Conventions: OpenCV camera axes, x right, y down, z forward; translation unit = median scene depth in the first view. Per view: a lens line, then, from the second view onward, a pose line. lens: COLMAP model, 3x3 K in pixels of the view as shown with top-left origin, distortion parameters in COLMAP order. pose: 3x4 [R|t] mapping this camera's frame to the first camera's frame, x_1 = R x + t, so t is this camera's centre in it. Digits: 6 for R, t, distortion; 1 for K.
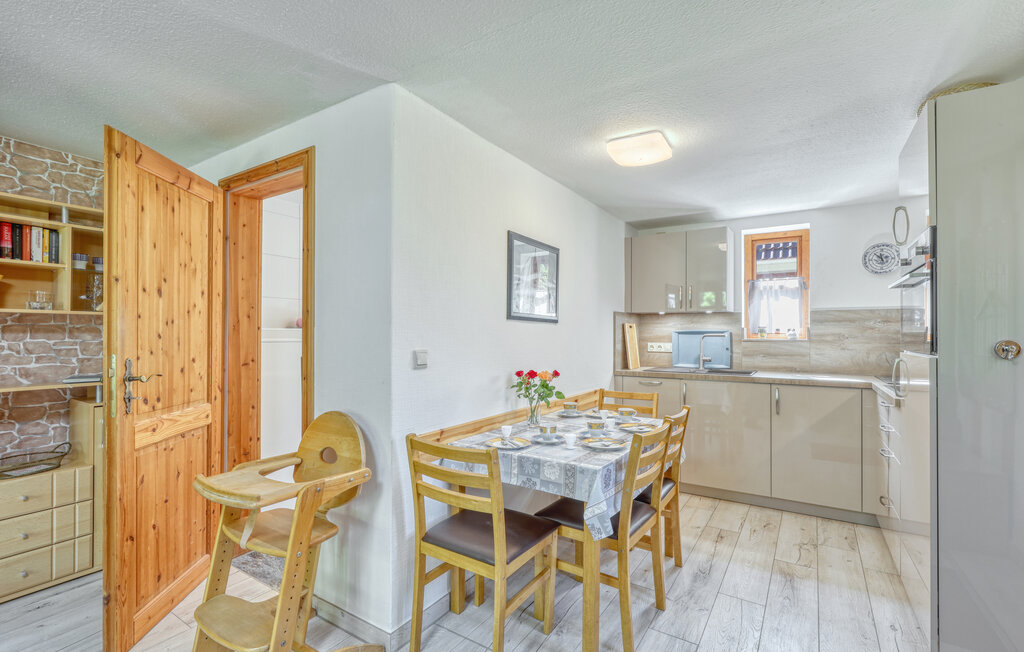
lens RADIAL K [[462.8, 0, 509.9], [0, 462.8, 331.3], [0, 0, 1]] dist [-0.003295, 0.000952]
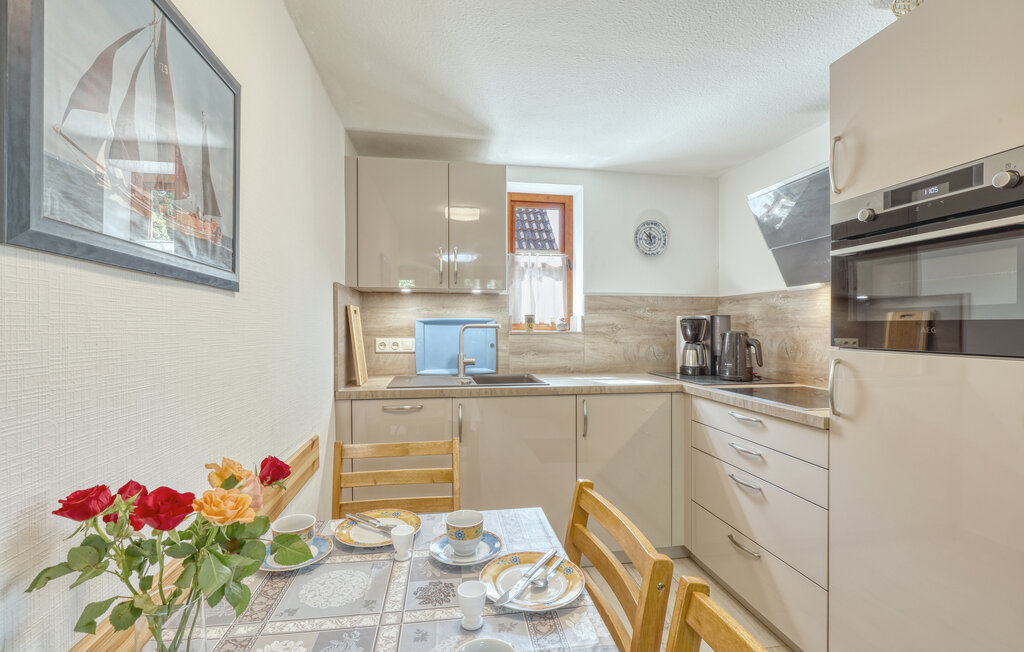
lens RADIAL K [[462.8, 0, 509.0], [0, 462.8, 330.5], [0, 0, 1]] dist [-0.003295, 0.000952]
pose [[0.744785, -0.007197, 0.667266, 0.015747], [-0.004373, 0.999868, 0.015665, 0.004250], [-0.667291, -0.014585, 0.744655, 0.463074]]
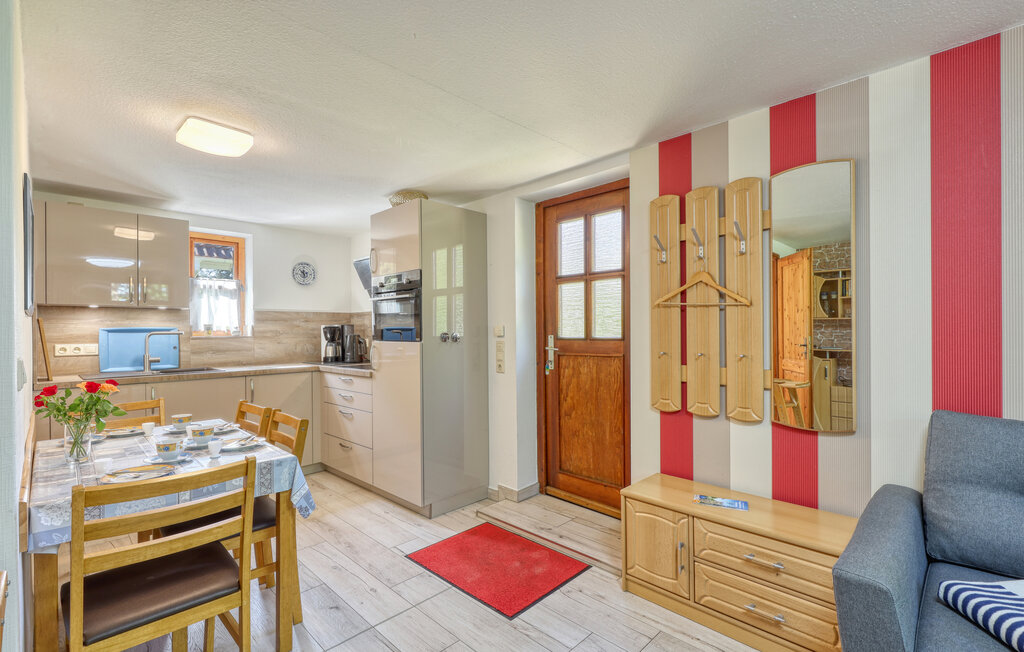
lens RADIAL K [[462.8, 0, 524.5], [0, 462.8, 327.5], [0, 0, 1]] dist [-0.003295, 0.000952]
pose [[0.180195, 0.000227, 0.983631, -0.343821], [0.002583, 0.999996, -0.000704, -0.000307], [-0.983627, 0.002668, 0.180194, 0.121447]]
